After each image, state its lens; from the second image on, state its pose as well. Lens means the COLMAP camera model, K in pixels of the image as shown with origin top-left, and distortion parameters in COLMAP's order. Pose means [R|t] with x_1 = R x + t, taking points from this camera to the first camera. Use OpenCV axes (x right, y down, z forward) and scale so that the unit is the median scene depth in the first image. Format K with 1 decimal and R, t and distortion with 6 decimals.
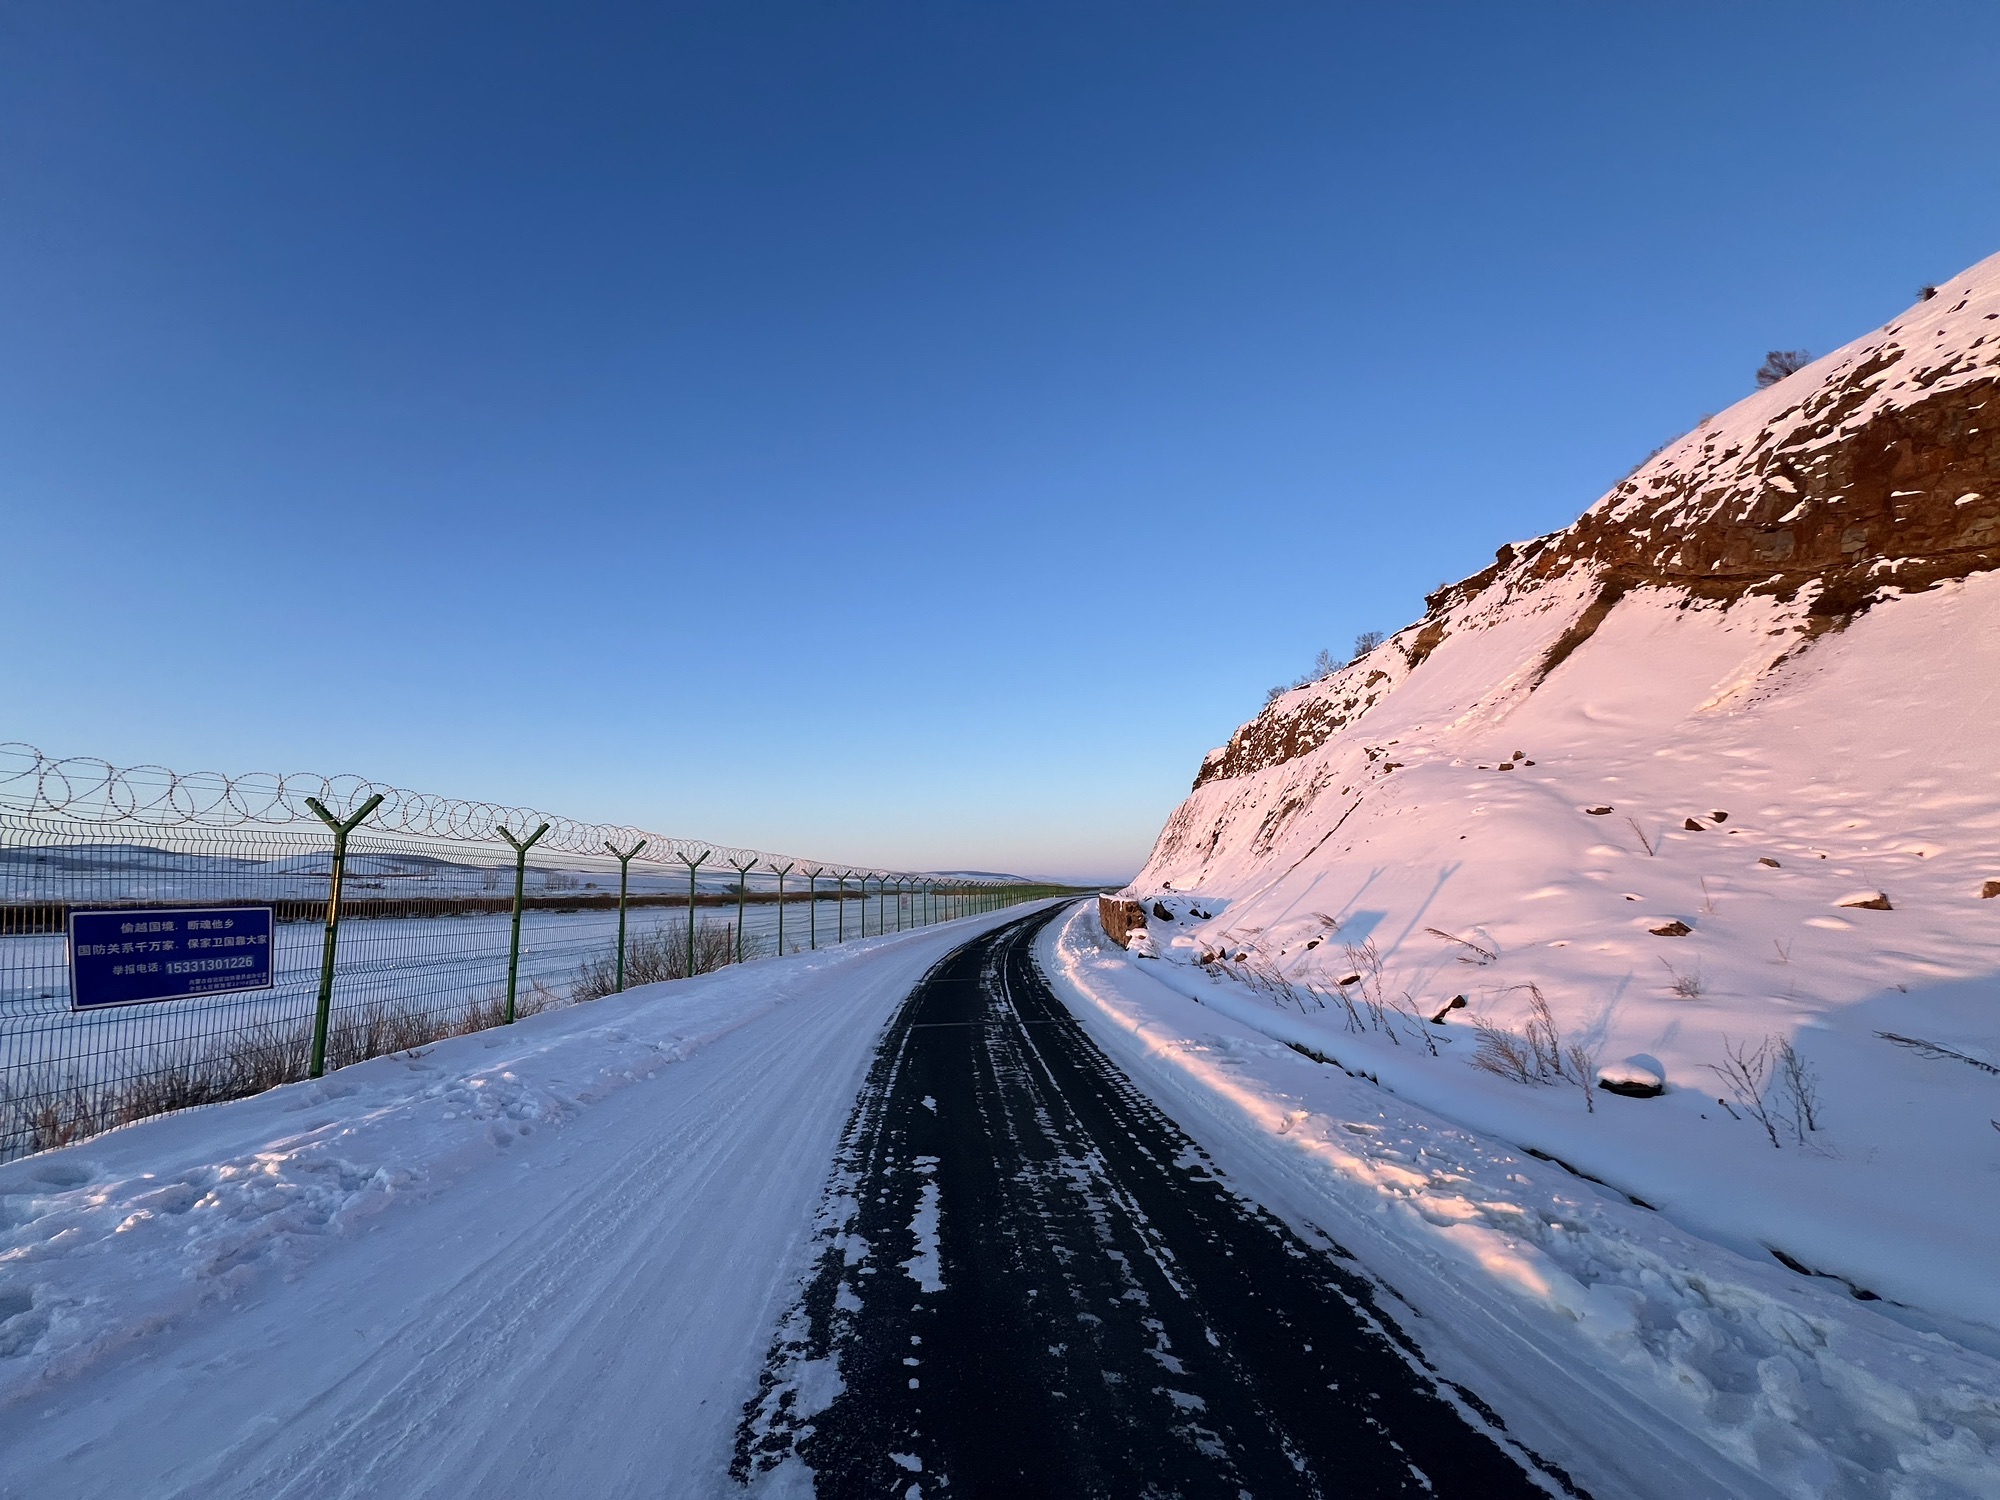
lens RADIAL K [[799.7, 0, 999.7], [0, 799.7, 750.3], [0, 0, 1]] dist [-0.003320, 0.000434]
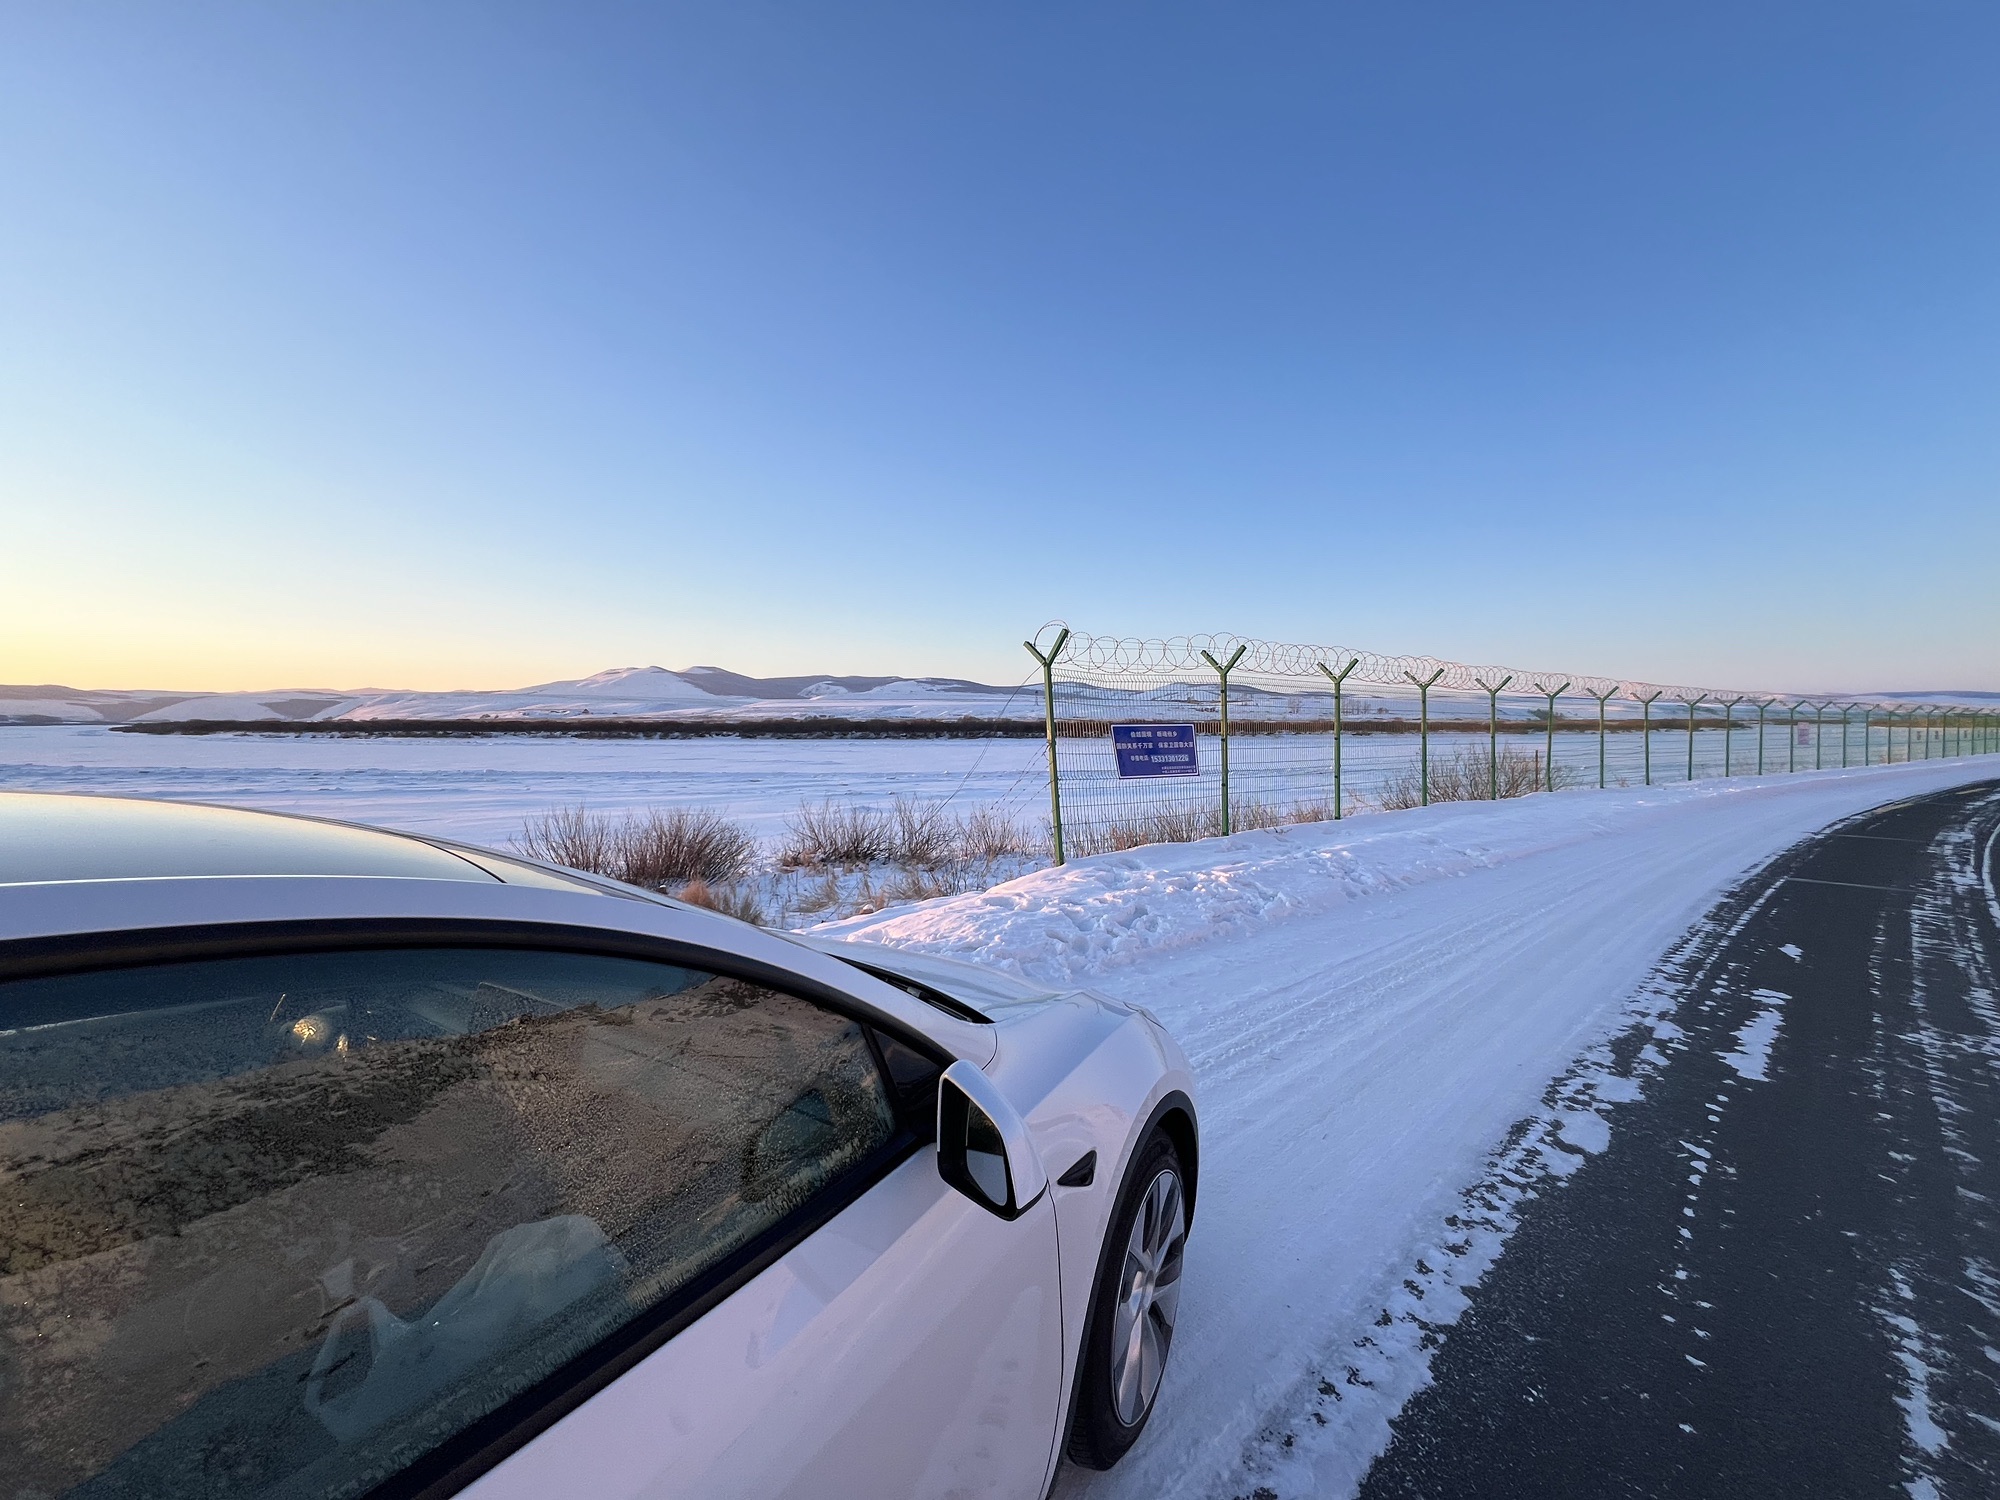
lens RADIAL K [[799.7, 0, 997.3], [0, 799.7, 748.7], [0, 0, 1]] dist [-0.003320, 0.000434]
pose [[0.609511, 0.043382, -0.791589, 0.074499], [0.126905, 0.980286, 0.151438, -0.037695], [0.782554, -0.192760, 0.591990, -0.211810]]
